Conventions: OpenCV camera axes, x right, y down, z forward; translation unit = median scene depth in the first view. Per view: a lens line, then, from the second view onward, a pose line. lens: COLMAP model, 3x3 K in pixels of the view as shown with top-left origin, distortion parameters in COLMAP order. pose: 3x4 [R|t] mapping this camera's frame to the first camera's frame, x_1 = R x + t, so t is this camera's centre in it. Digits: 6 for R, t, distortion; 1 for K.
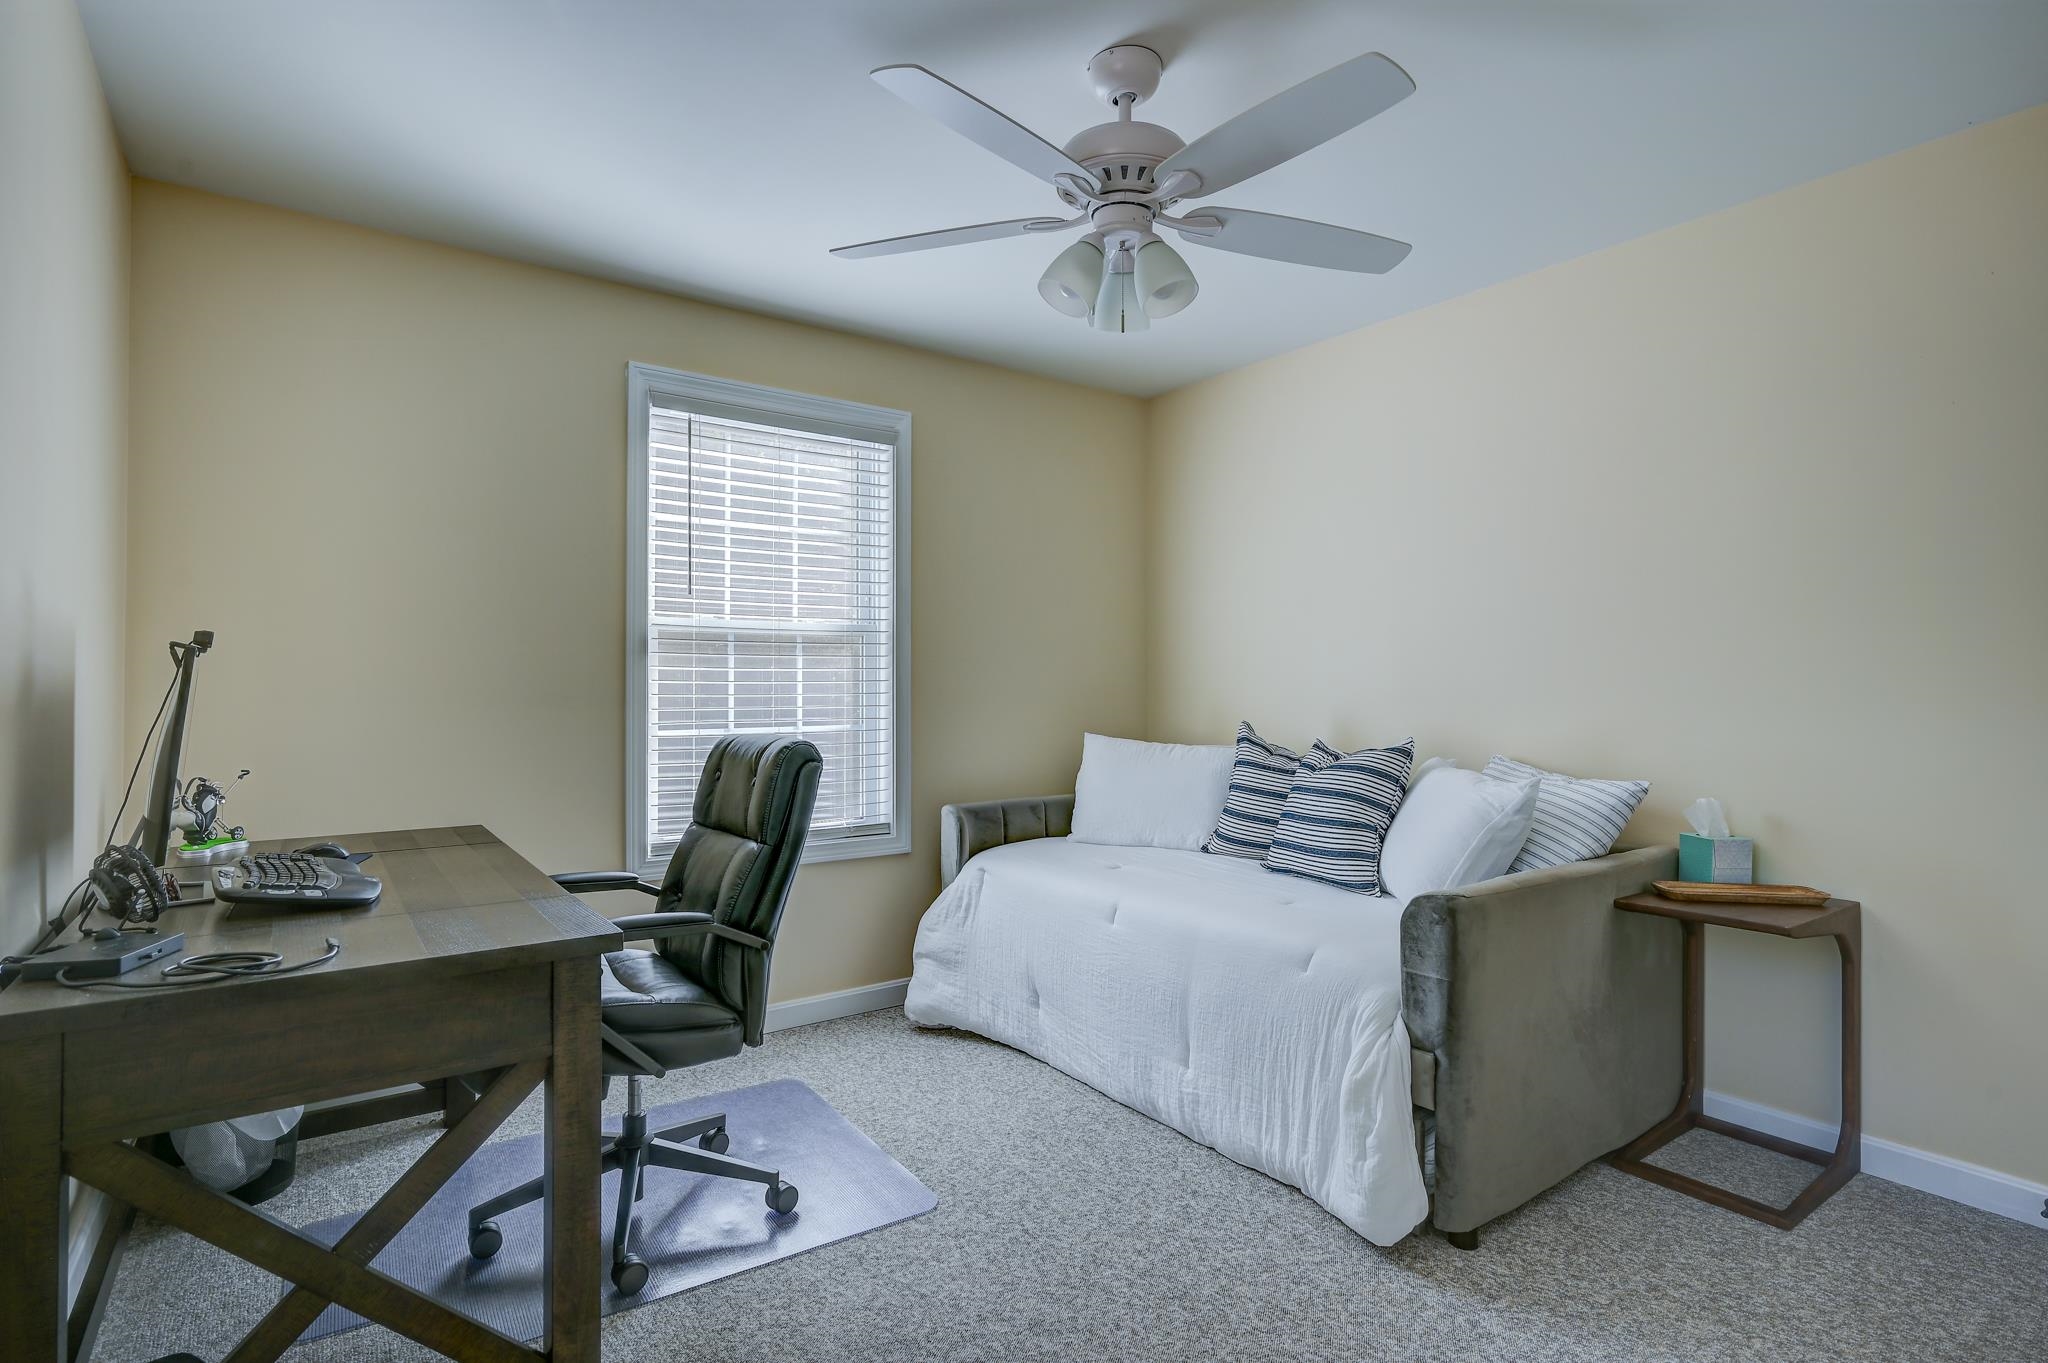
lens RADIAL K [[1043.5, 0, 1024.8], [0, 1043.5, 663.7], [0, 0, 1]] dist [0.000336, 0.000004]
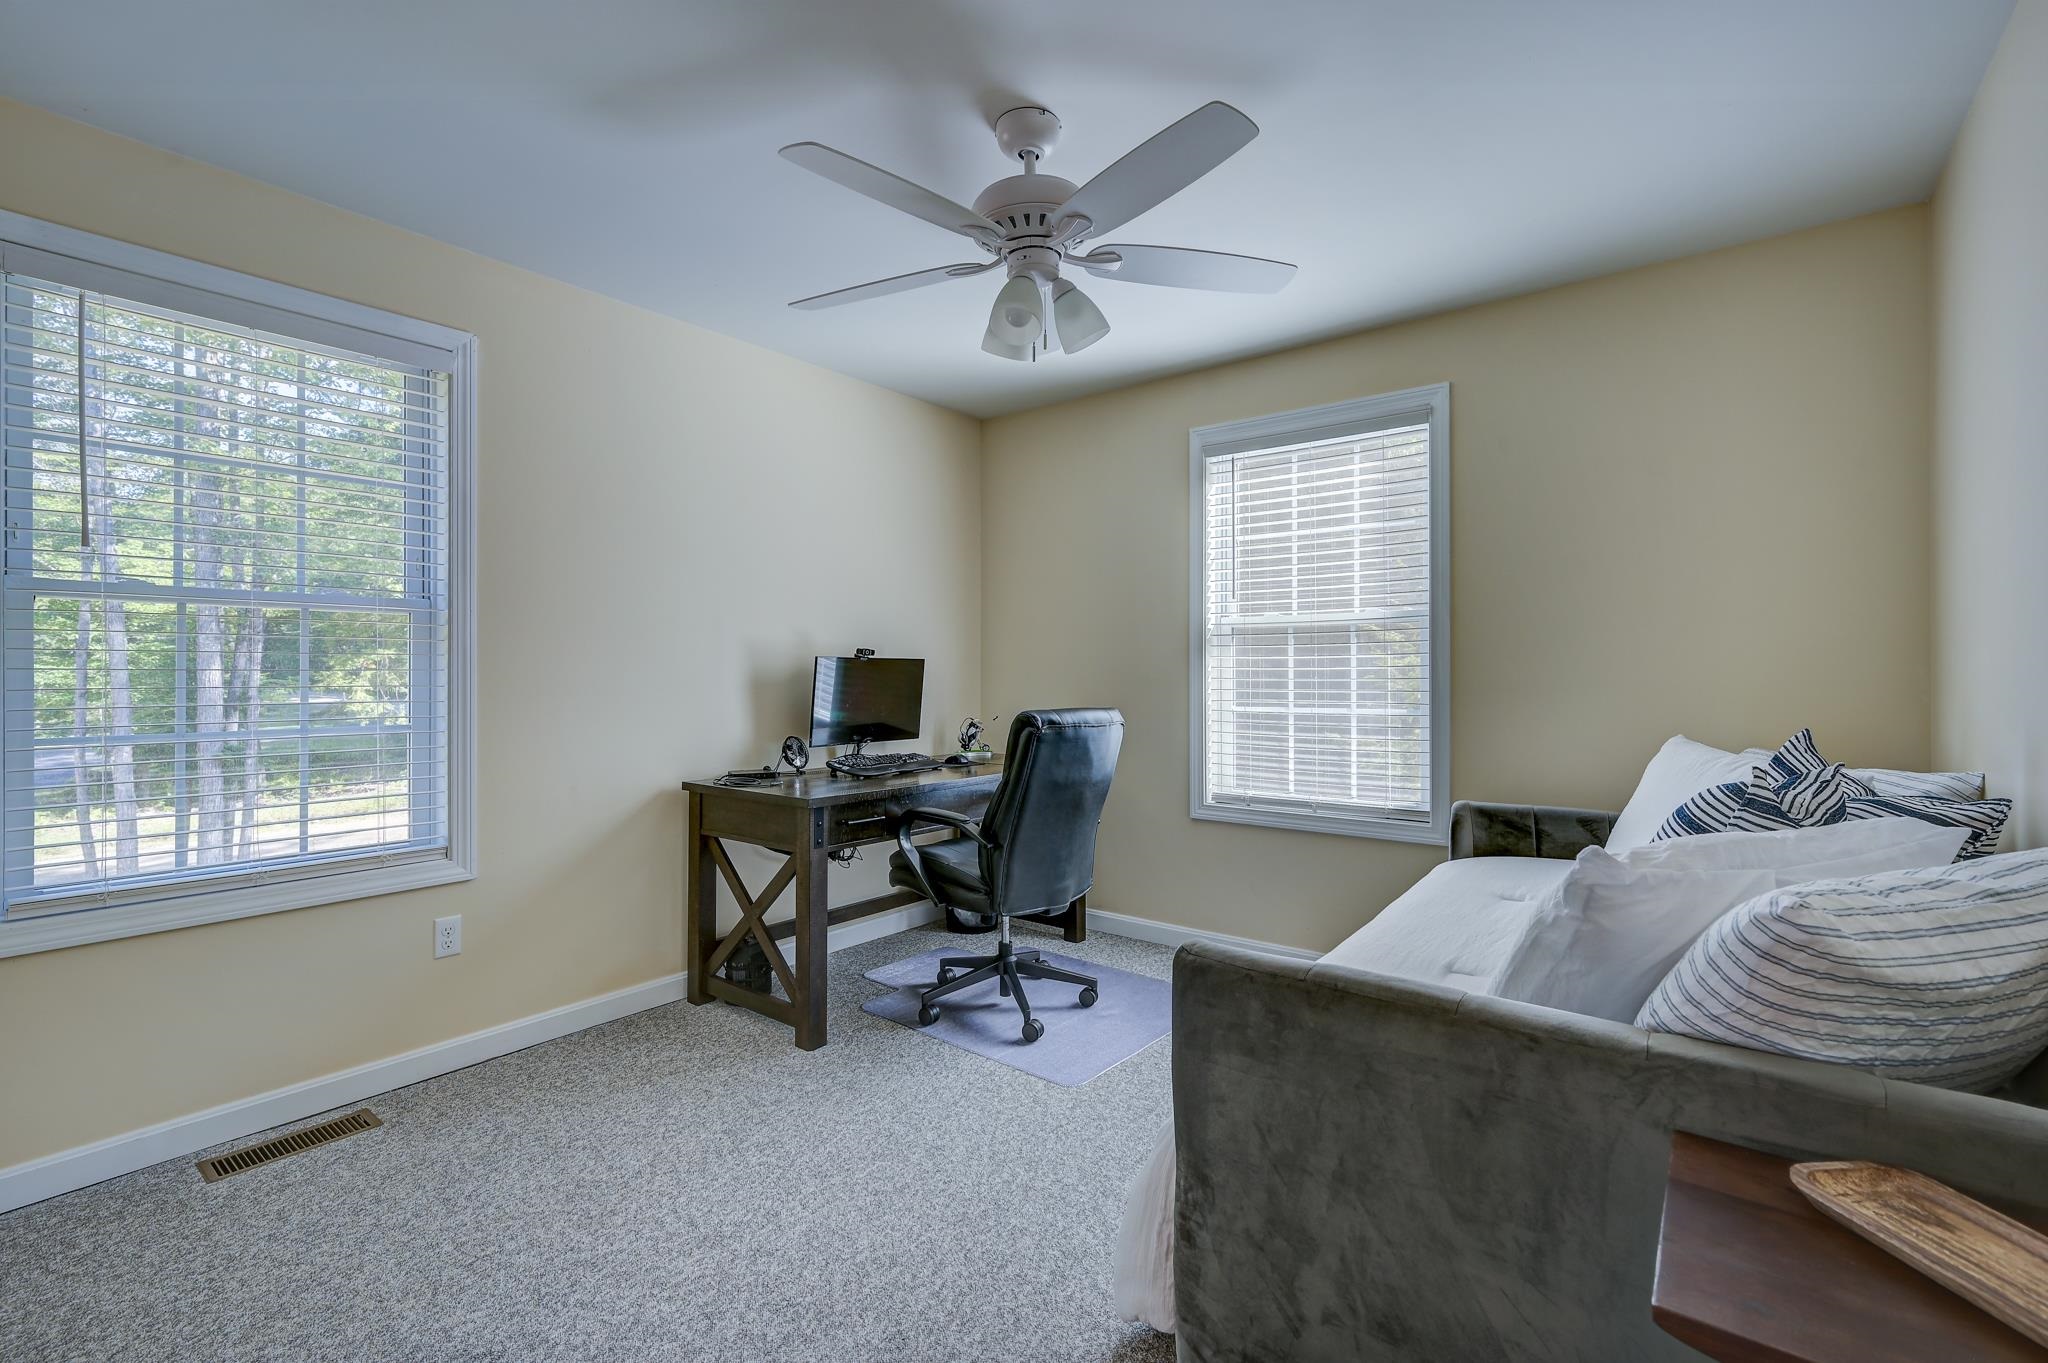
lens RADIAL K [[905.2, 0, 1023.6], [0, 905.2, 671.8], [0, 0, 1]] dist [0.000885, 0.000062]
pose [[0.263700, -0.000804, -0.964604, 0.620447], [0.021755, 0.999750, 0.005114, 0.009953], [0.964359, -0.022333, 0.263652, 0.435999]]
